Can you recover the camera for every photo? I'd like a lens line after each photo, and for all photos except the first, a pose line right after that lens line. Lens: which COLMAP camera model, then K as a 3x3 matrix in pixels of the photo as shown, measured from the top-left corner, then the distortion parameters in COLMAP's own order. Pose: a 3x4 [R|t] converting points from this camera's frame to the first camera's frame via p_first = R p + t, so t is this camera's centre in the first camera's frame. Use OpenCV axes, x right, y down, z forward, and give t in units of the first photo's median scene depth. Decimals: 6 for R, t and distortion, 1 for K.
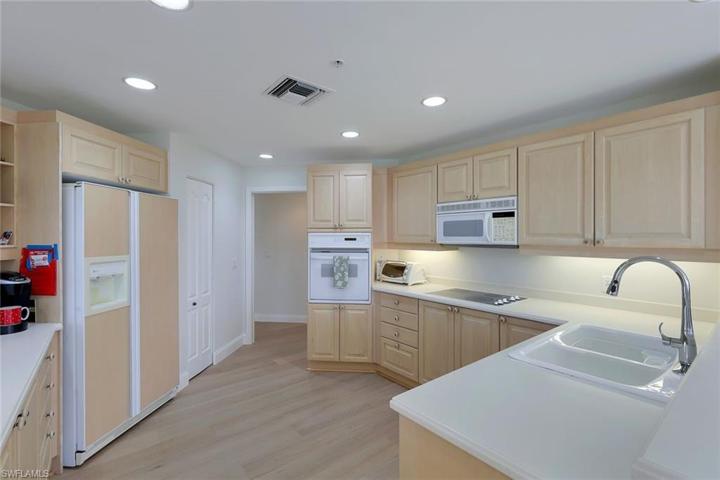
lens RADIAL K [[302.0, 0, 353.8], [0, 302.0, 236.3], [0, 0, 1]] dist [-0.002294, -0.000610]
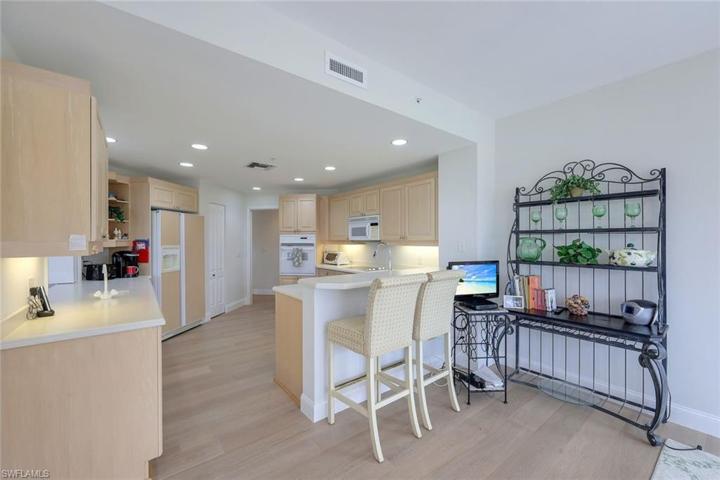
lens RADIAL K [[302.0, 0, 372.7], [0, 302.0, 243.1], [0, 0, 1]] dist [-0.002294, -0.000610]
pose [[0.999823, -0.001148, -0.018765, 0.459989], [0.001254, 0.999984, 0.005598, 0.031481], [0.018758, -0.005621, 0.999808, -0.788531]]
